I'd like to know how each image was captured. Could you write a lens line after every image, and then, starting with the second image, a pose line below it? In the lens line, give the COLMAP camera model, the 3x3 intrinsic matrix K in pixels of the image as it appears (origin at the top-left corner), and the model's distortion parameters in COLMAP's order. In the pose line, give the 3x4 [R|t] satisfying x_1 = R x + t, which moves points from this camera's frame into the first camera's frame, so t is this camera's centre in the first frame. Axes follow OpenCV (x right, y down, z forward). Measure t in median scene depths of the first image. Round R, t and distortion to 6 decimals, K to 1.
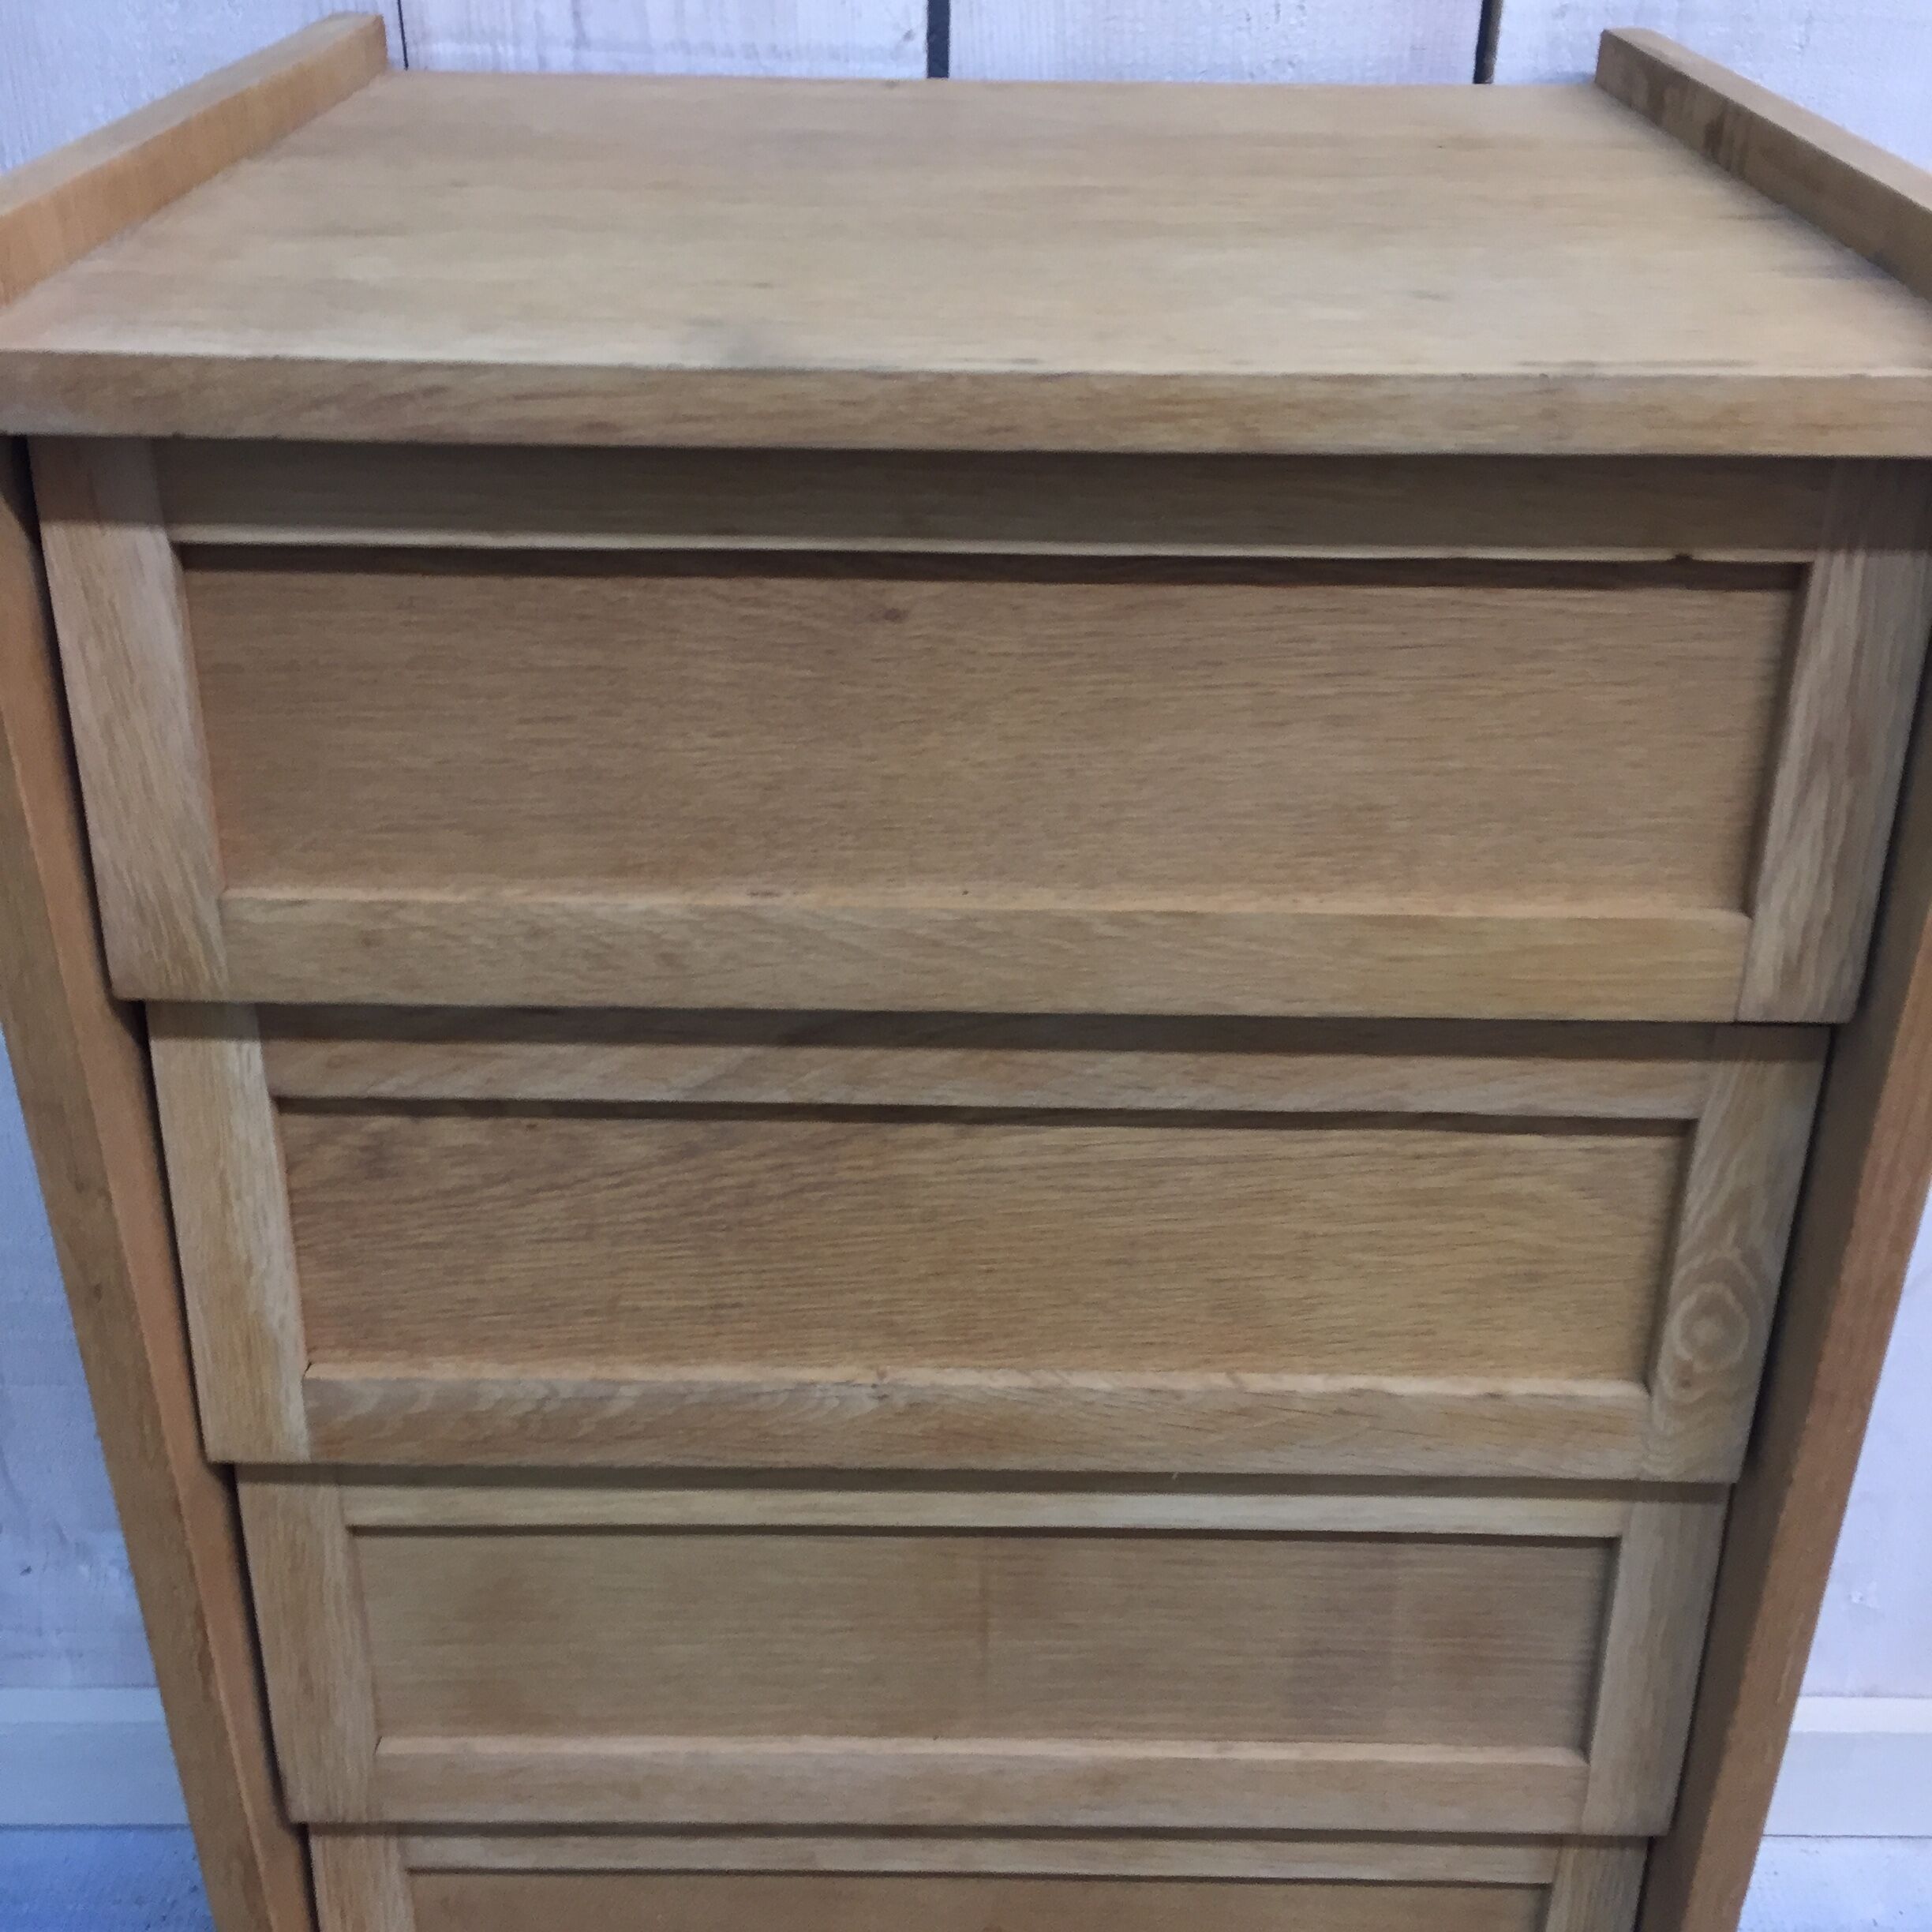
lens RADIAL K [[2214.0, 0, 976.8], [0, 2214.0, 969.8], [0, 0, 1]] dist [0.100304, -0.162268]
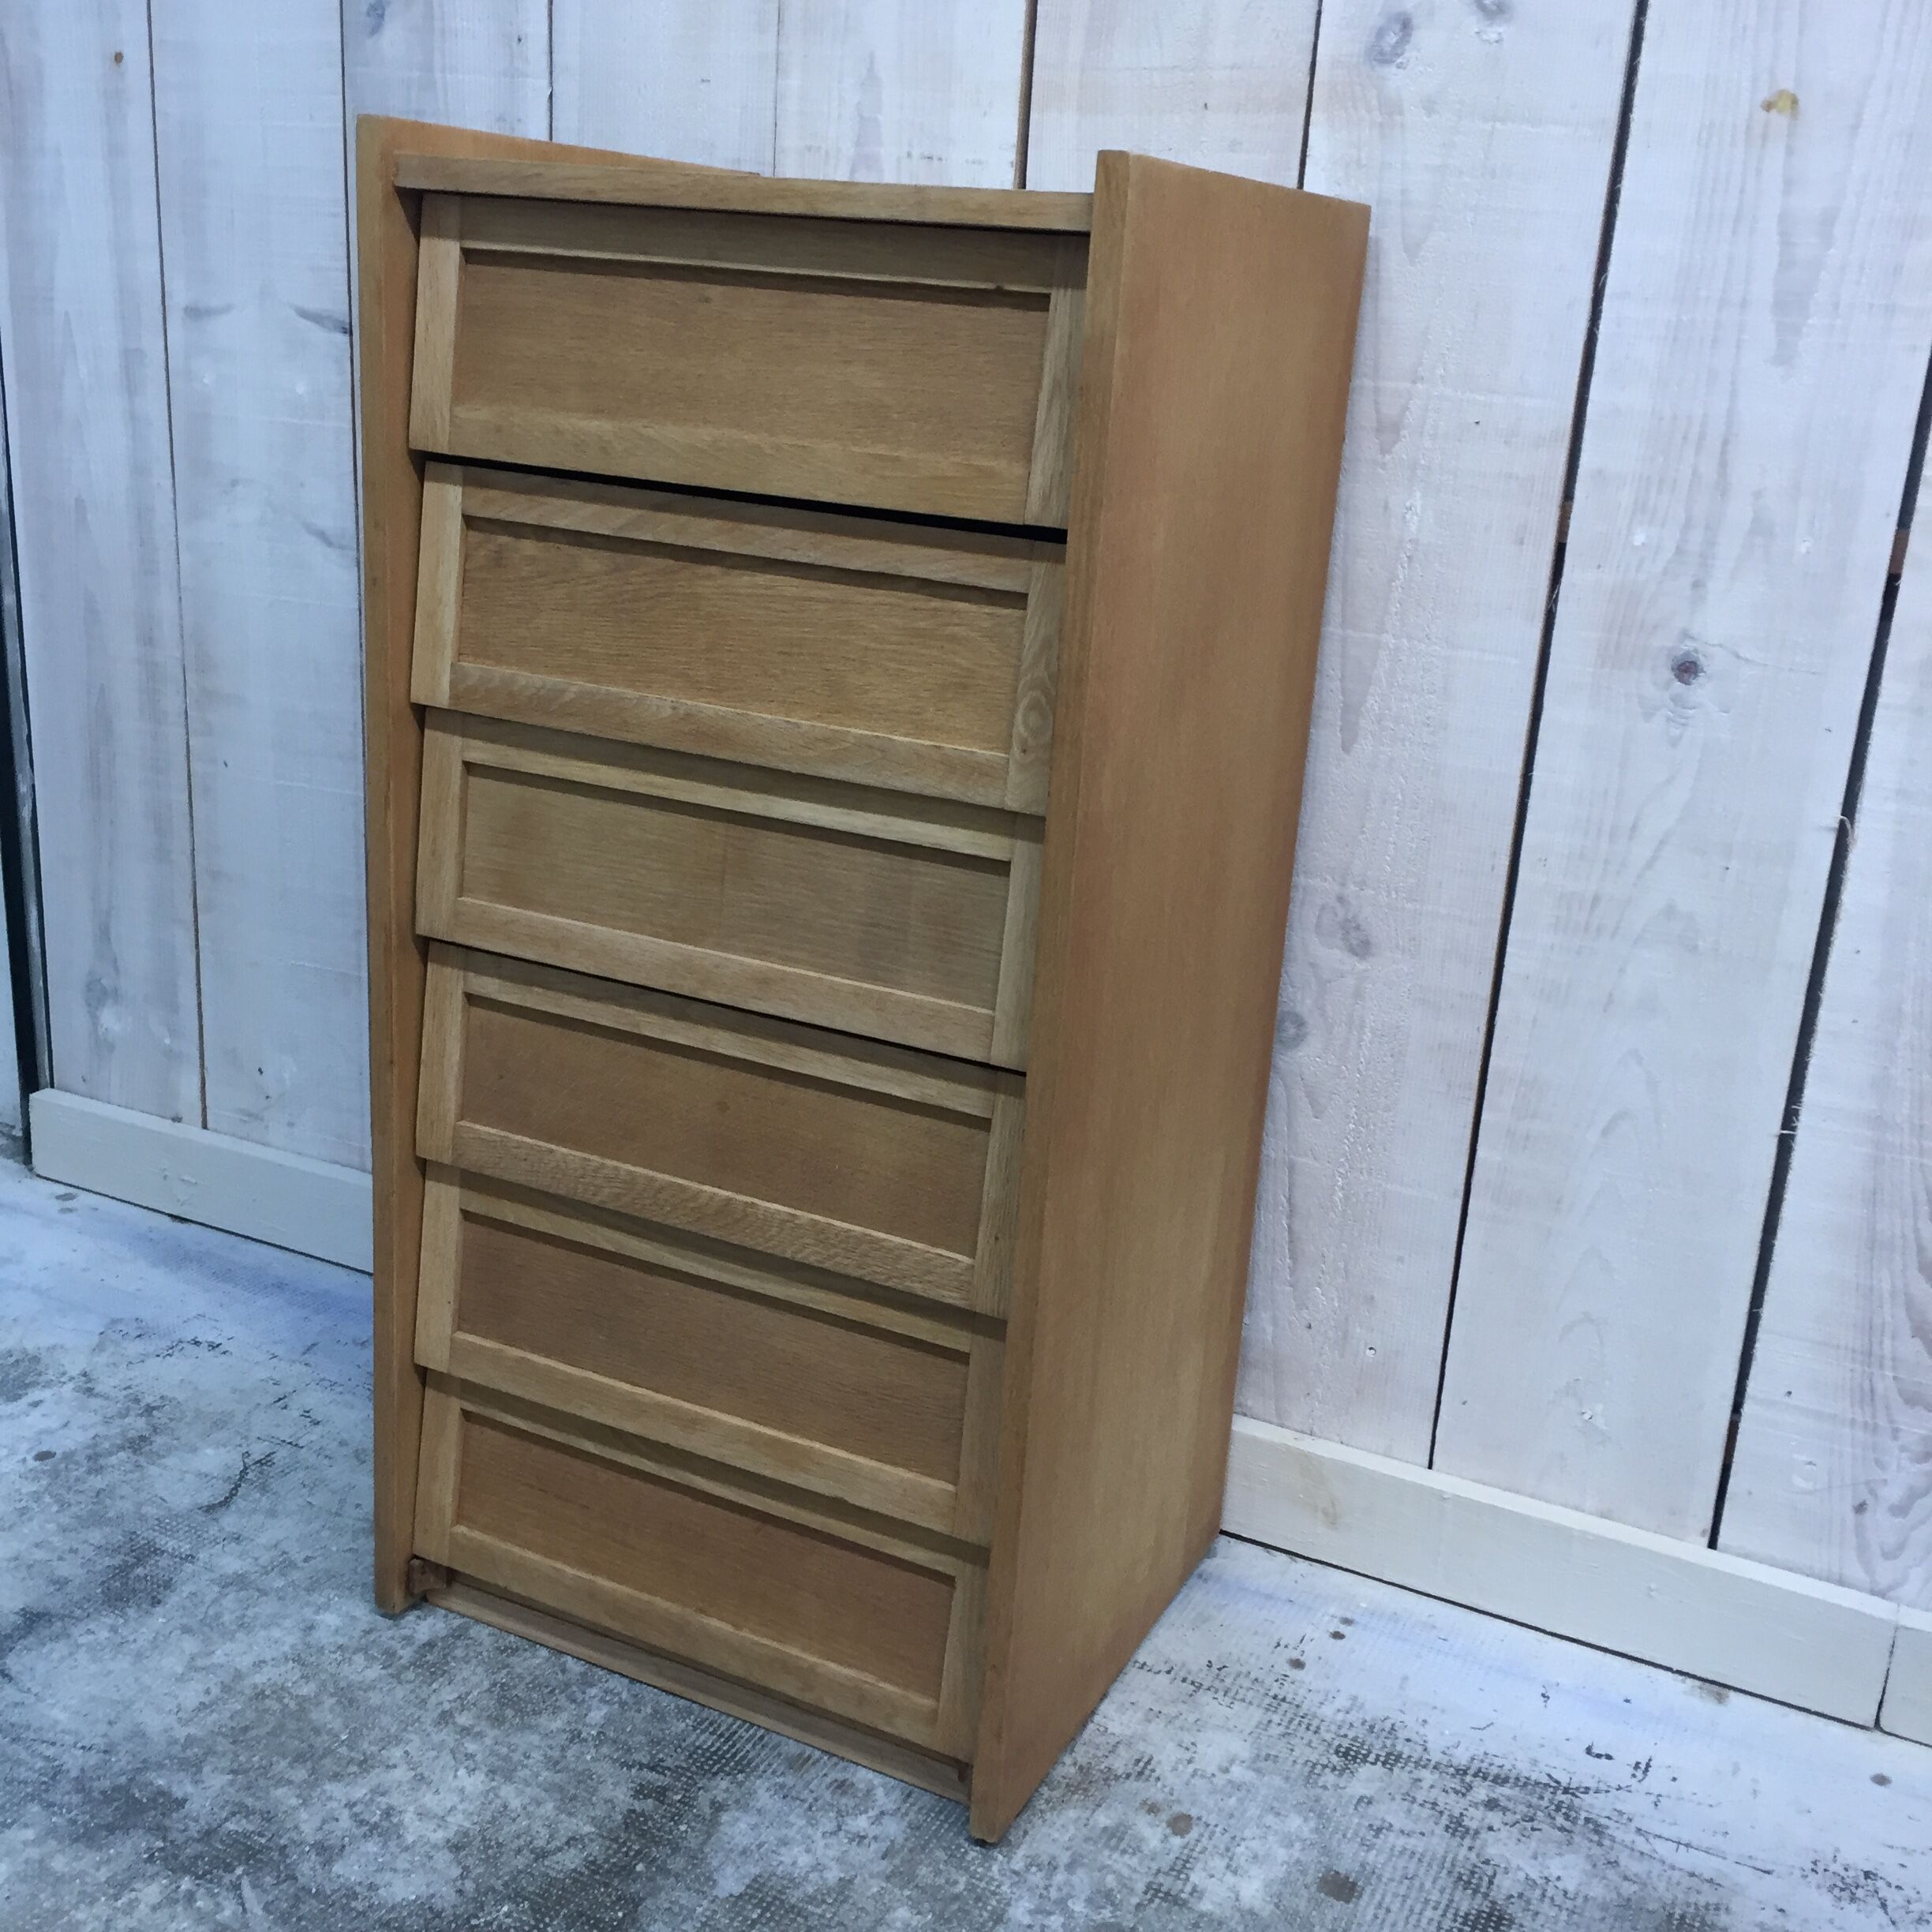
lens RADIAL K [[2214.0, 0, 976.8], [0, 2214.0, 969.8], [0, 0, 1]] dist [0.100304, -0.162268]
pose [[0.899213, 0.176721, -0.400232, 1.096420], [-0.267508, 0.945953, -0.183335, 0.737183], [0.346202, 0.271923, 0.897888, -0.701364]]
